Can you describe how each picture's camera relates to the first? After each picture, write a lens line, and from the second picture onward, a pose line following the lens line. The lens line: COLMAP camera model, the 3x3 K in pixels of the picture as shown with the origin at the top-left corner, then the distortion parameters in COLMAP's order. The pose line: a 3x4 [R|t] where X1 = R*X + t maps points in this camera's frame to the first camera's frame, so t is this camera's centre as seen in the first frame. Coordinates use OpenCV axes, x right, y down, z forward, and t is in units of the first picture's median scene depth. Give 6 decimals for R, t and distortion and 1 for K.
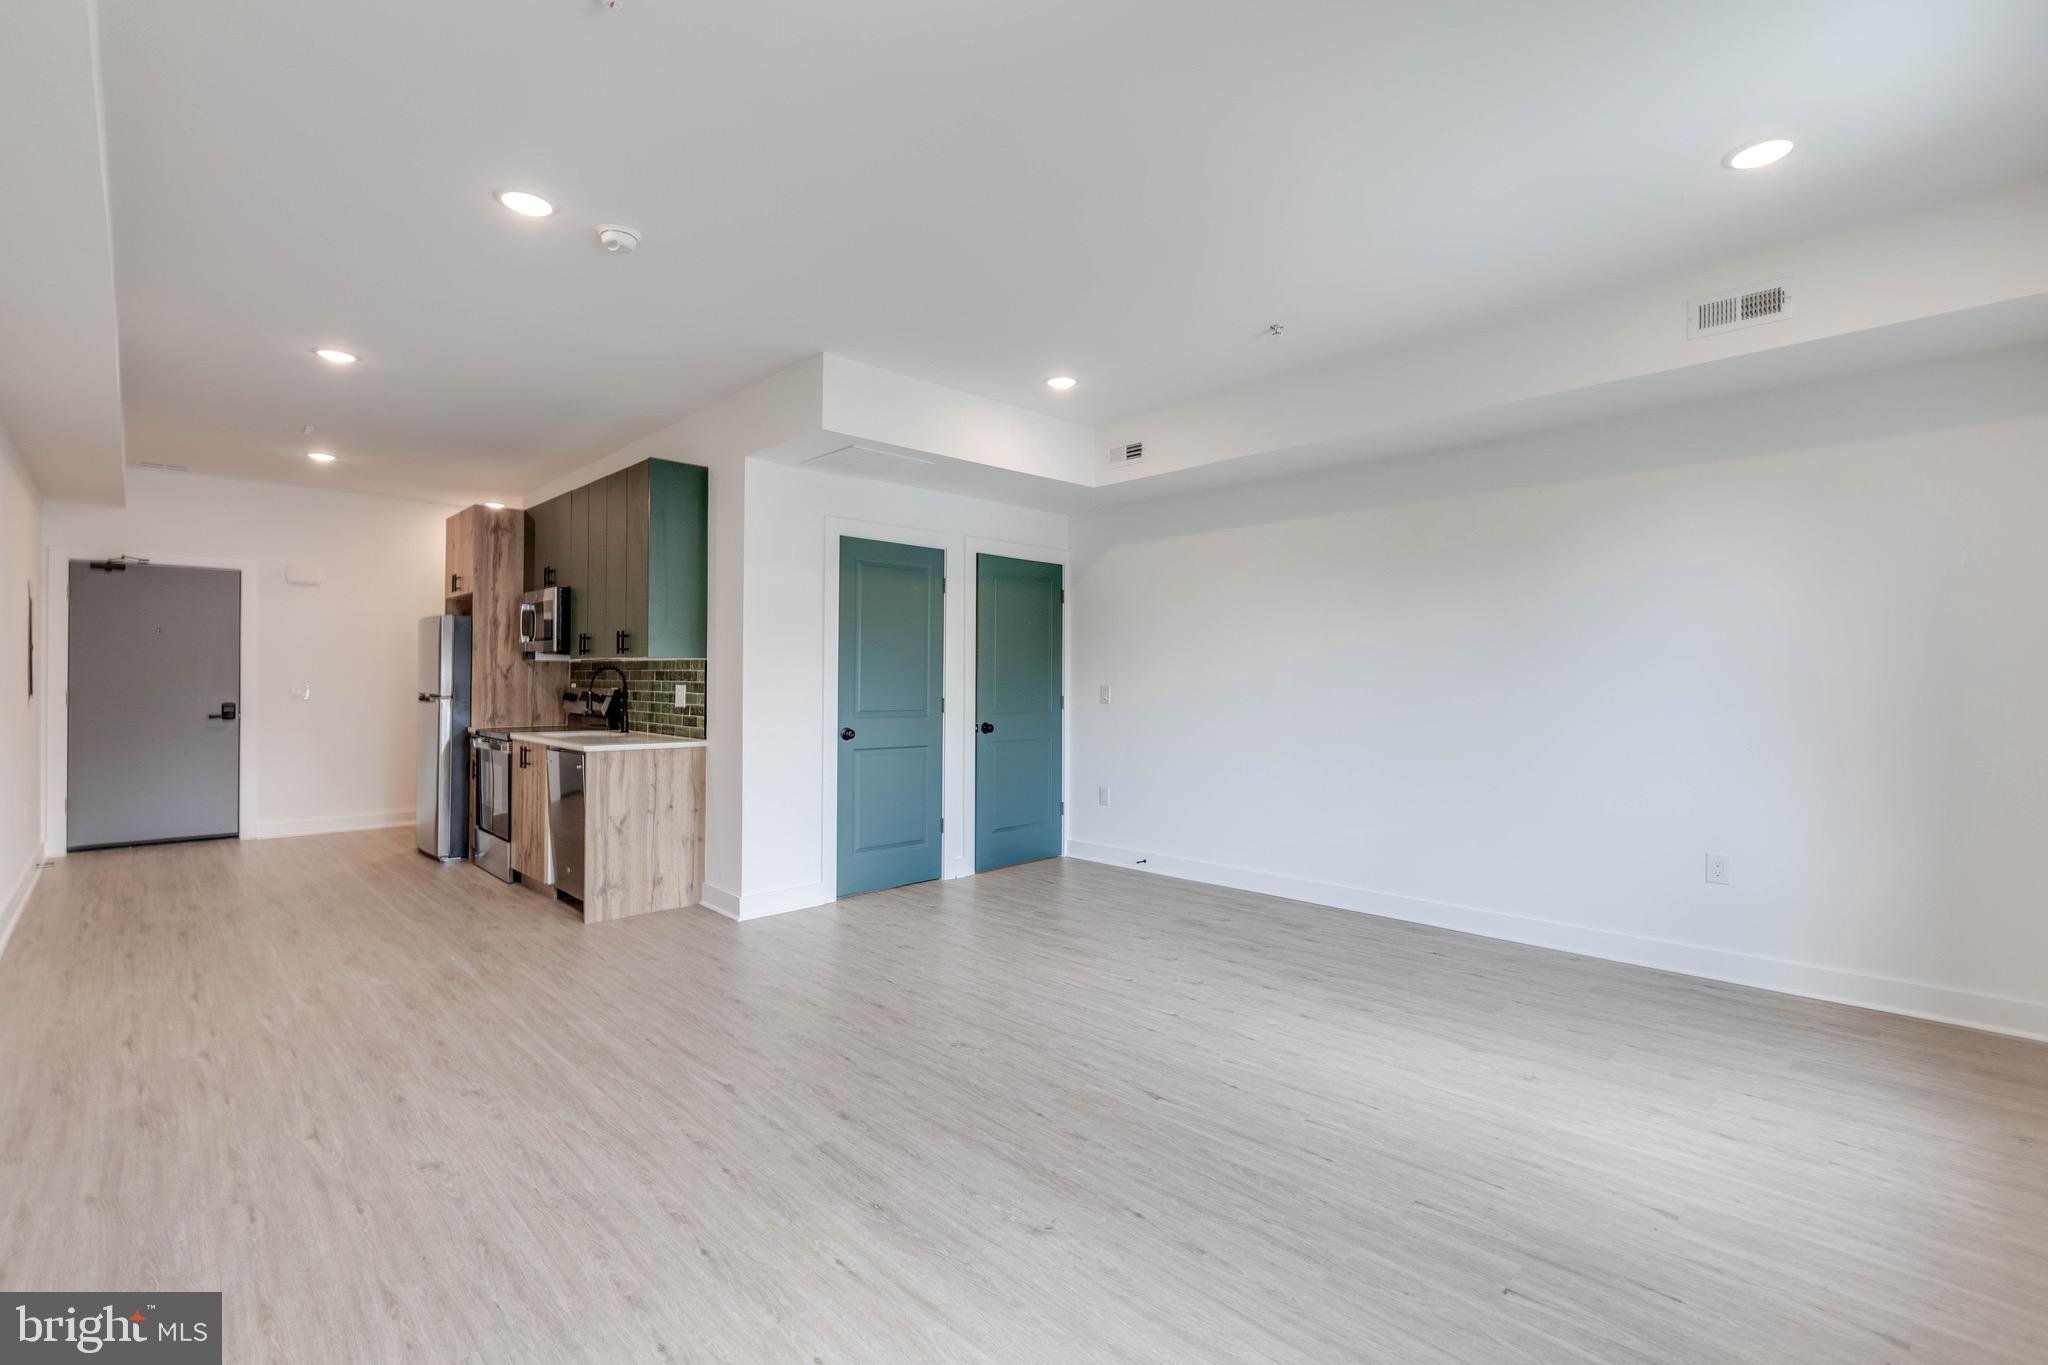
lens RADIAL K [[886.3, 0, 1023.4], [0, 886.3, 672.0], [0, 0, 1]] dist [-0.004763, -0.000649]
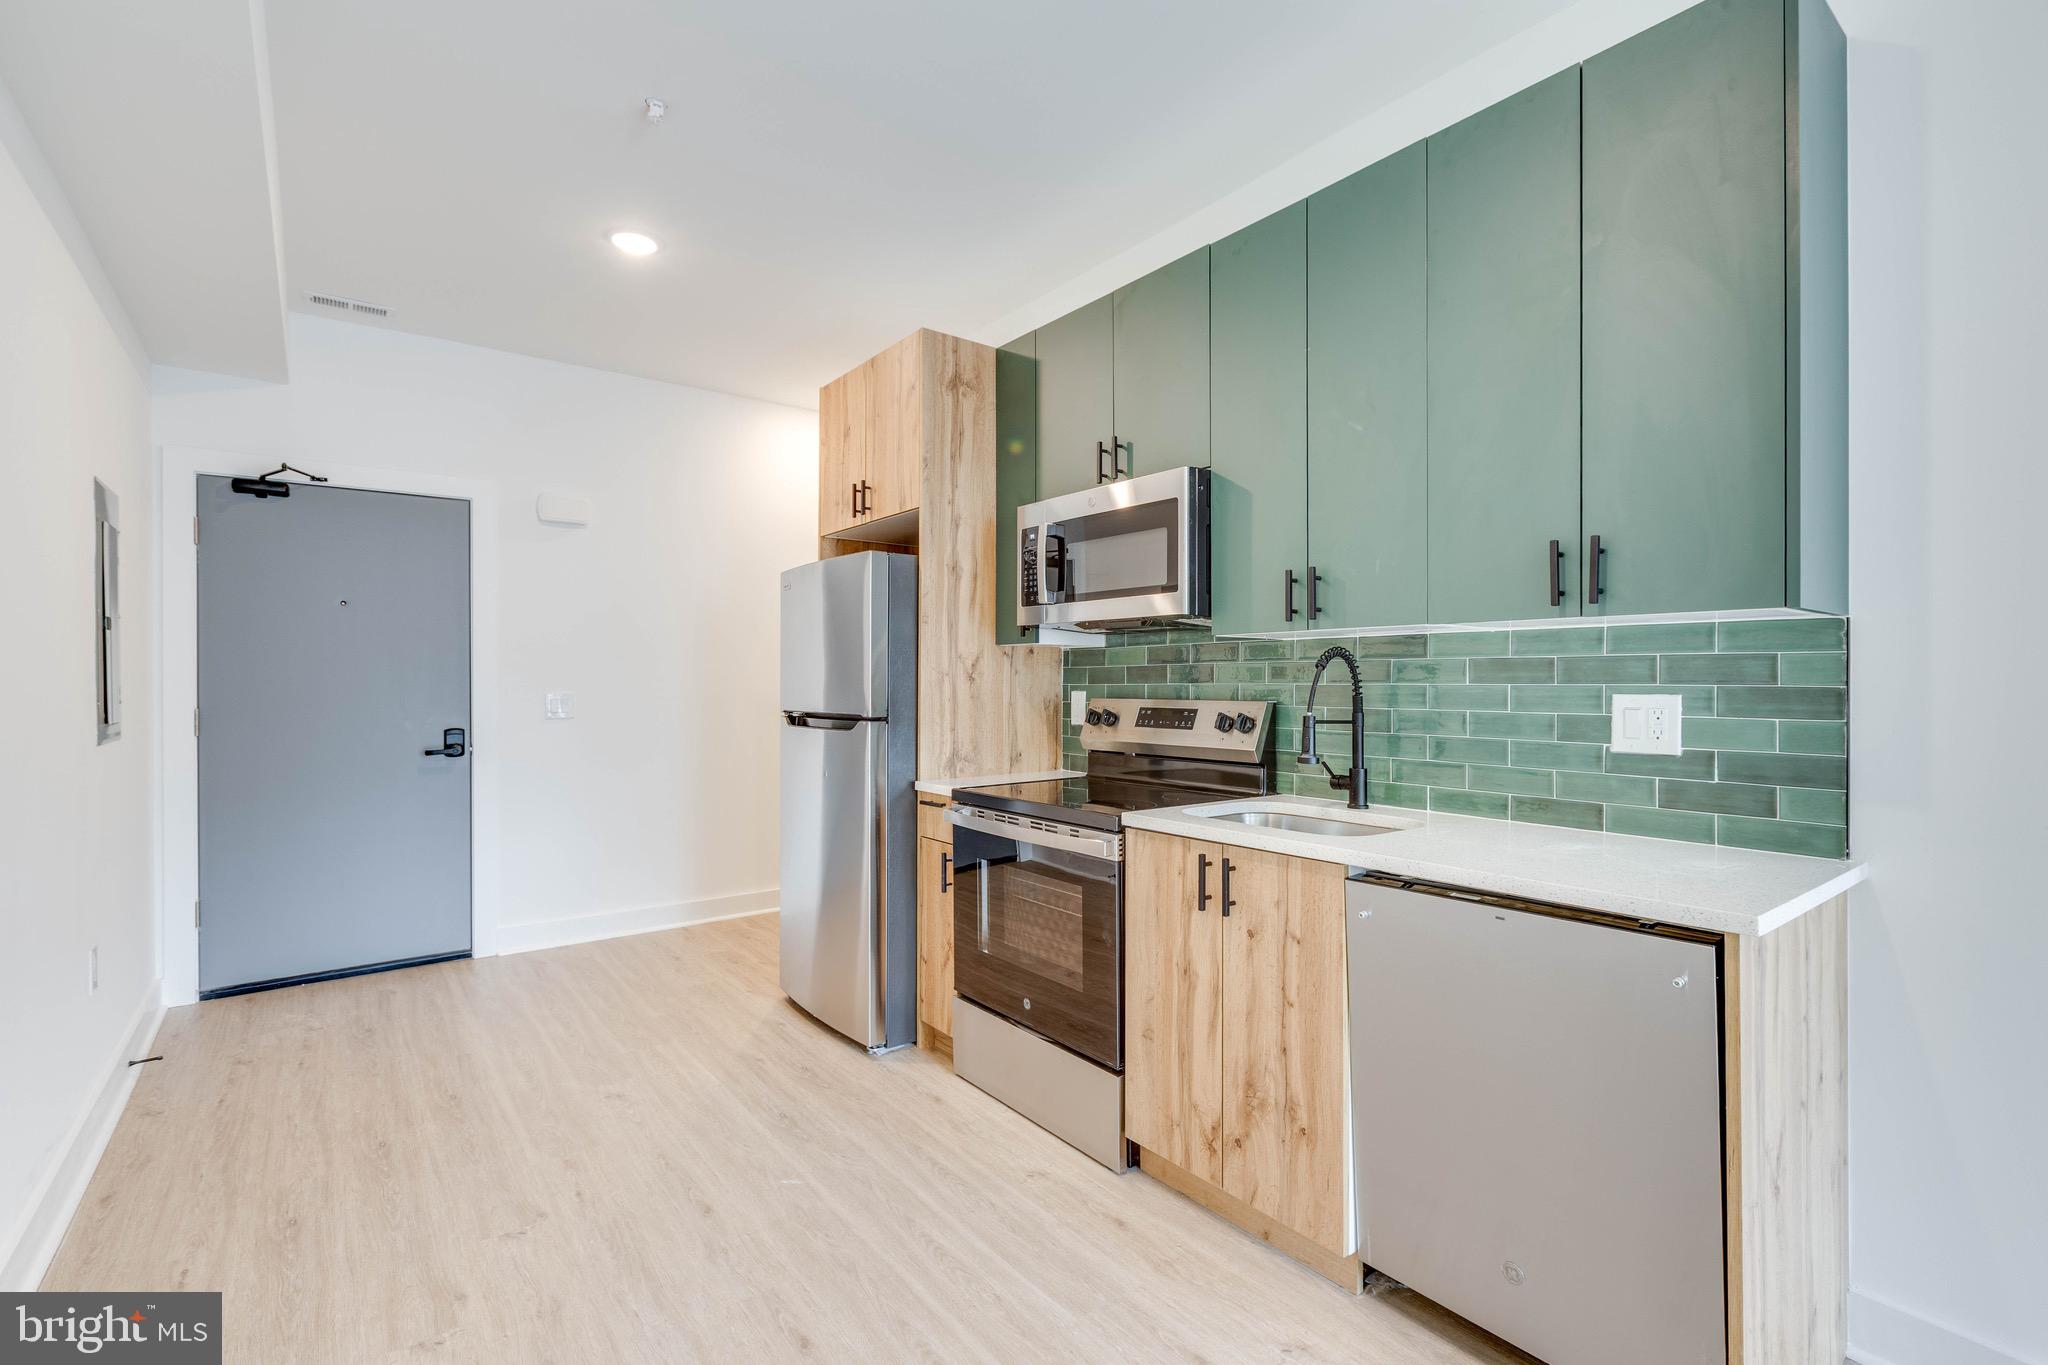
lens RADIAL K [[913.8, 0, 1024.0], [0, 913.8, 682.5], [0, 0, 1]] dist [0.003336, 0.000287]
pose [[0.991640, -0.006812, -0.128856, -0.503691], [0.007661, 0.999952, 0.006097, 0.005098], [0.128809, -0.007034, 0.991645, 0.504417]]
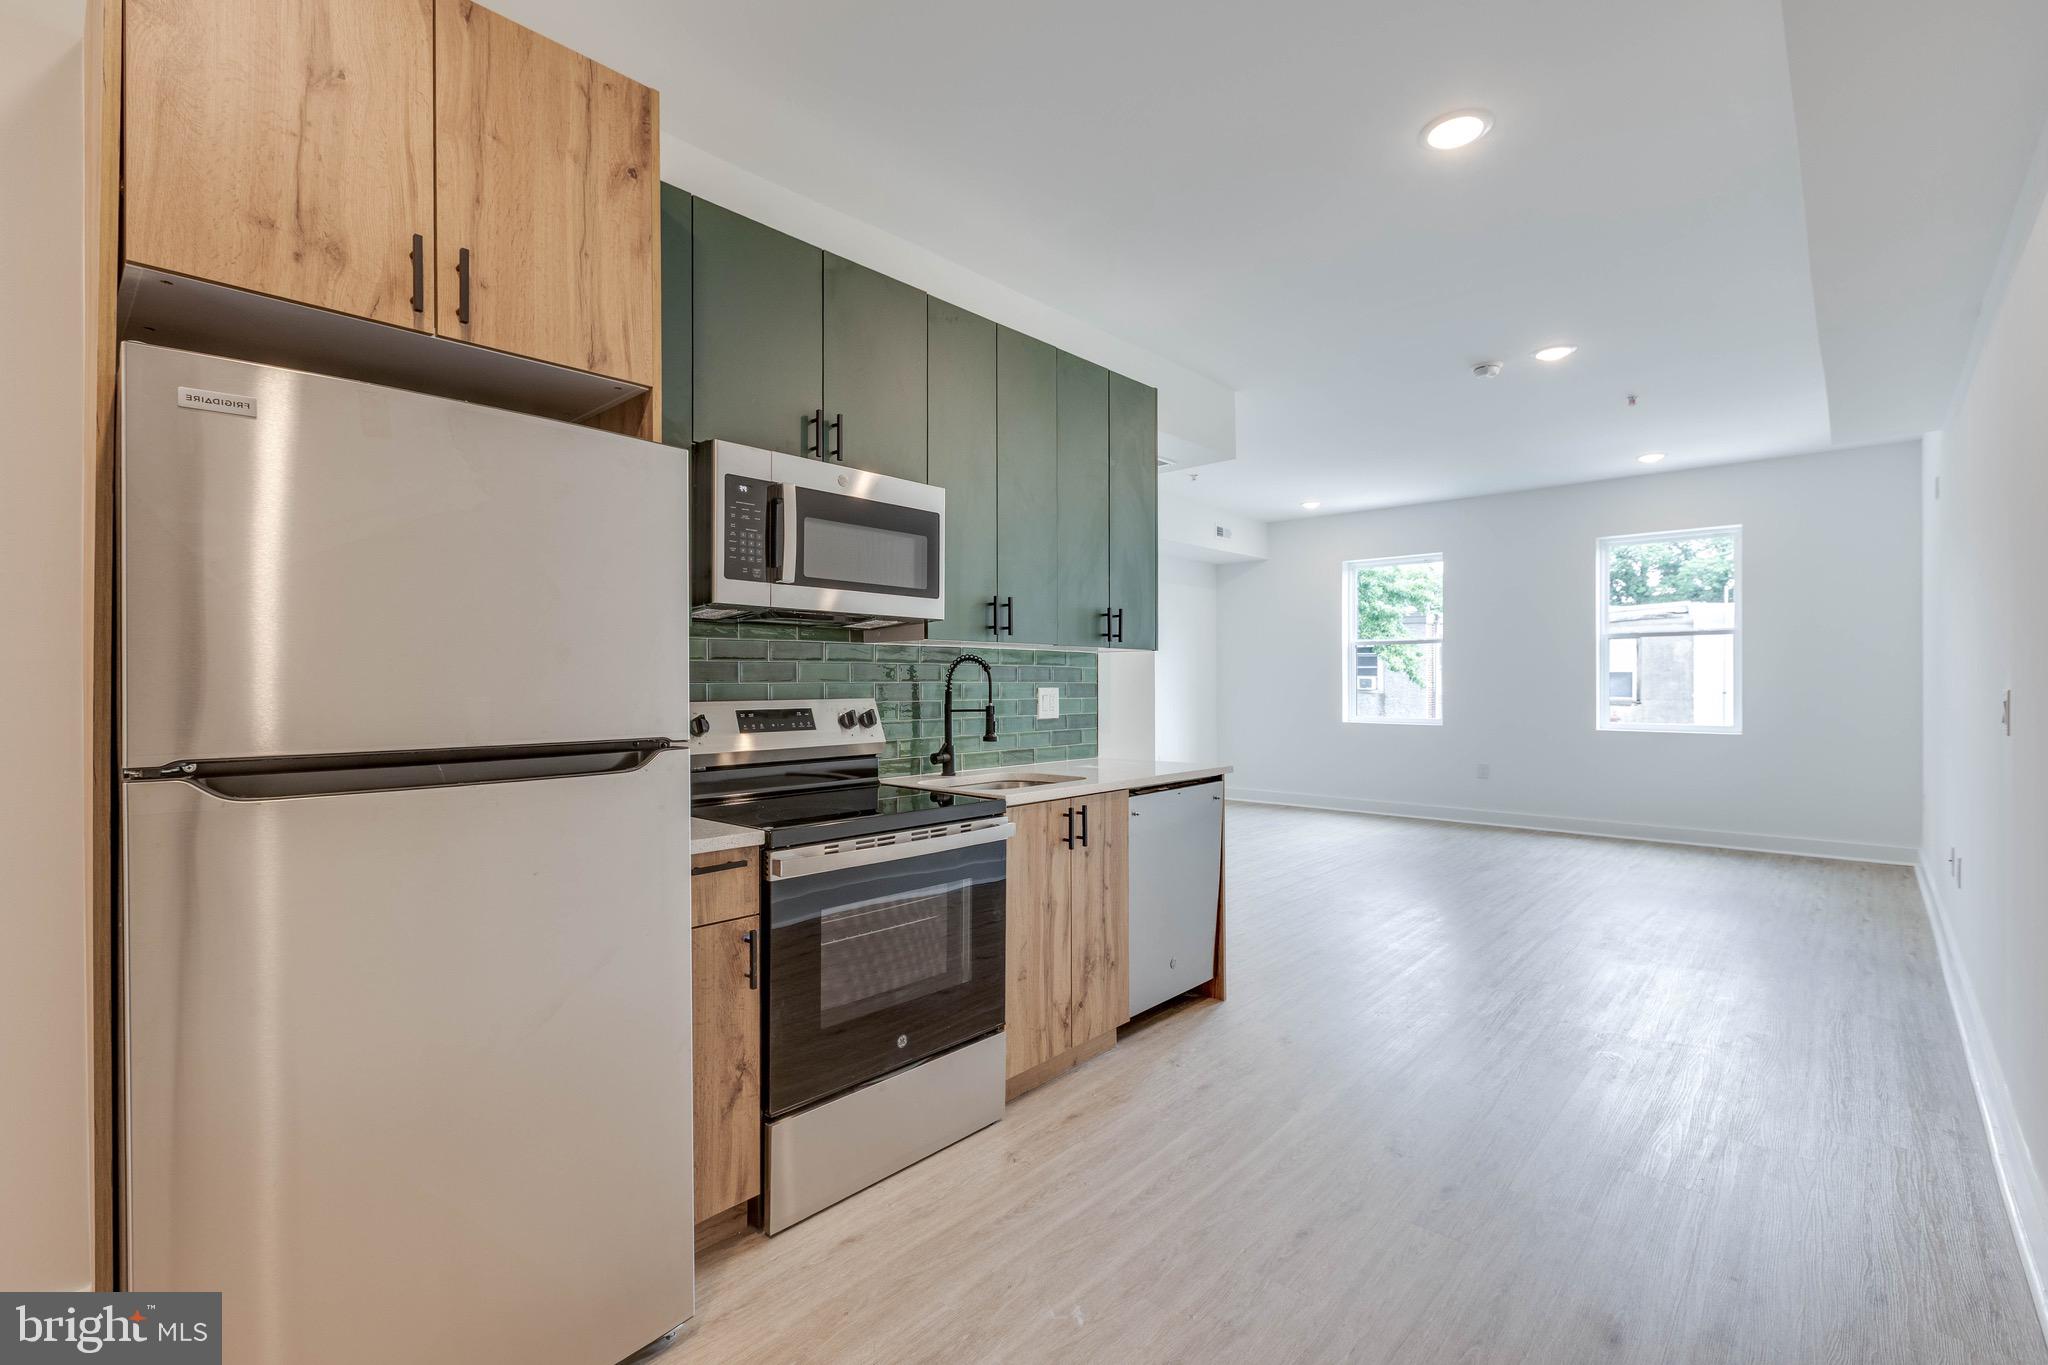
lens RADIAL K [[918.2, 0, 1024.0], [0, 918.2, 682.5], [0, 0, 1]] dist [0.000502, 0.000489]
pose [[-0.046634, -0.007388, 0.998885, -0.934695], [-0.005535, 0.999959, 0.007138, 0.005369], [-0.998897, -0.005196, -0.046673, 0.889135]]
